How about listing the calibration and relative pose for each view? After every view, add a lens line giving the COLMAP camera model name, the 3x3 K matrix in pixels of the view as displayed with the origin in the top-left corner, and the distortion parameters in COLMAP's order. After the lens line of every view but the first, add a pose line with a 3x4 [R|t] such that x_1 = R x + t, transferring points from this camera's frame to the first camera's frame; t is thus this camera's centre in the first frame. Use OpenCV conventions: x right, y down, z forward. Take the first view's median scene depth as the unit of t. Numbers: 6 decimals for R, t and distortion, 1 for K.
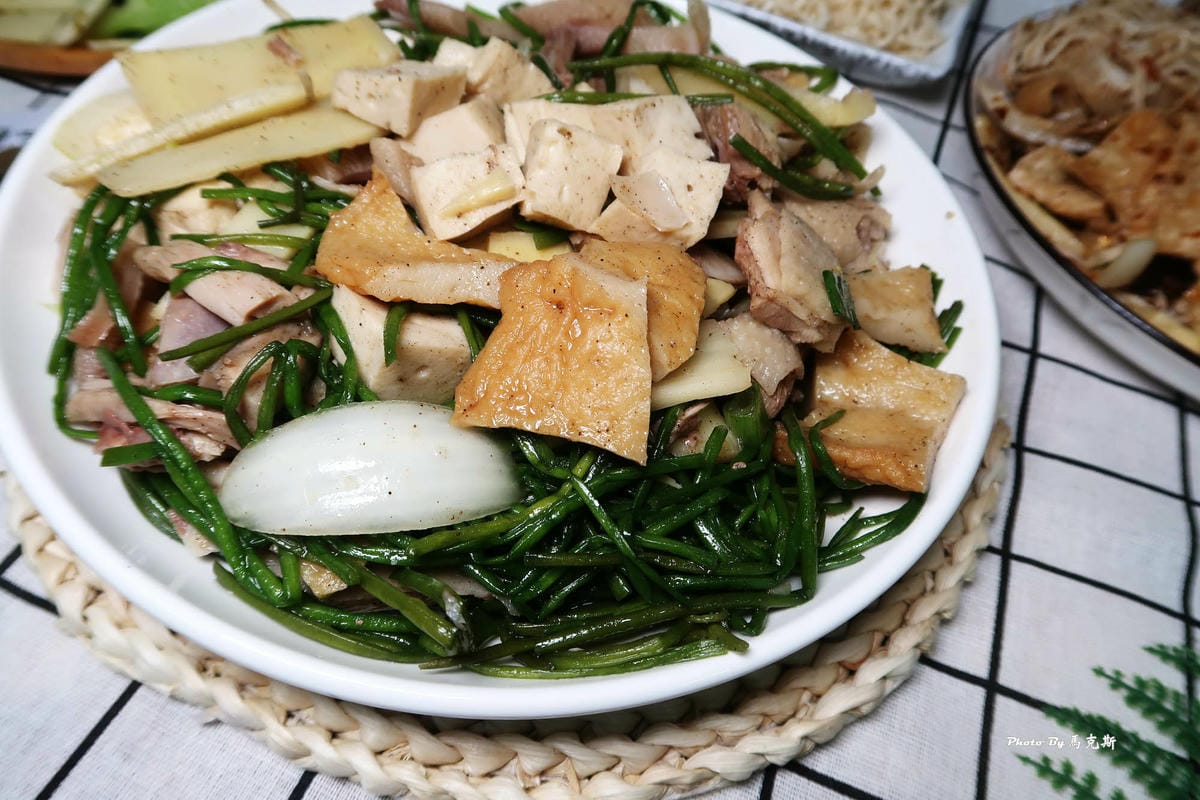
lens RADIAL K [[838.2, 0, 602.5], [0, 838.2, 401.8], [0, 0, 1]] dist [-0.042190, 0.015987]
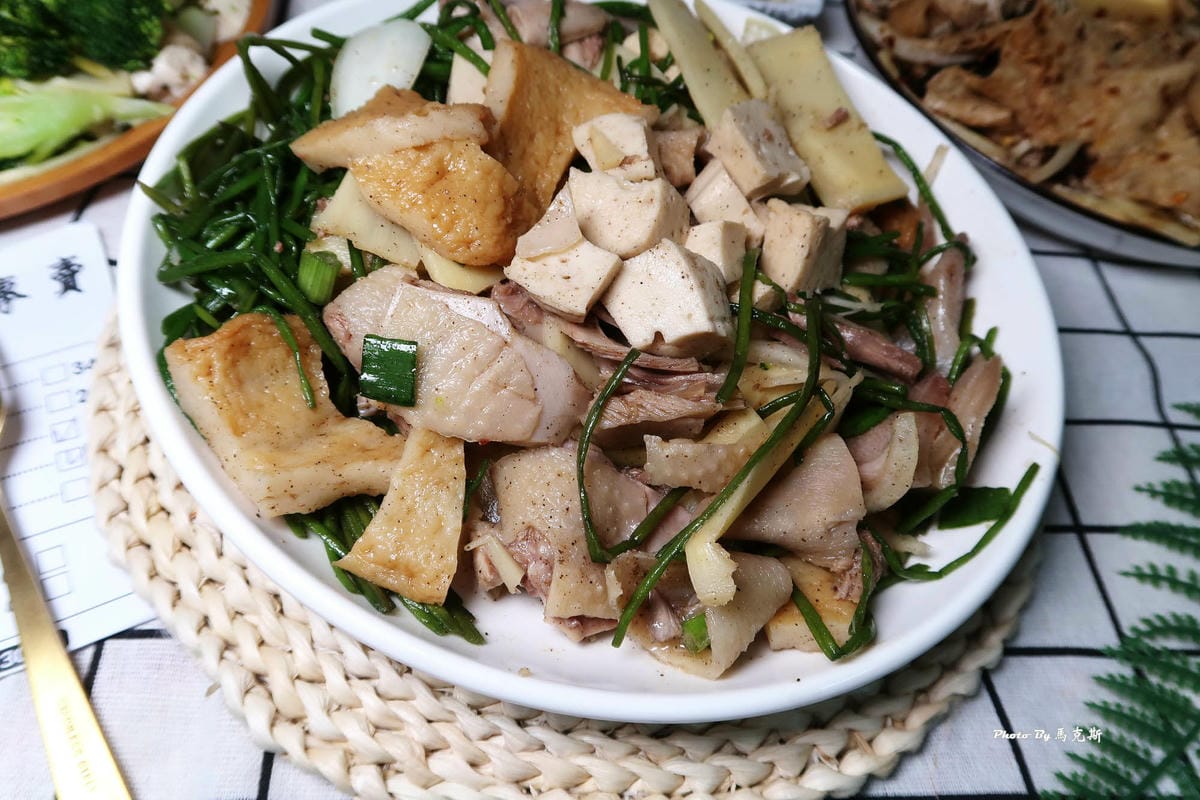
lens RADIAL K [[838.2, 0, 599.5], [0, 838.2, 393.0], [0, 0, 1]] dist [-0.042190, 0.015987]
pose [[0.911481, -0.320211, 0.258201, -0.462933], [0.289119, 0.945214, 0.151595, -0.259917], [-0.292598, -0.063525, 0.954123, 0.010720]]
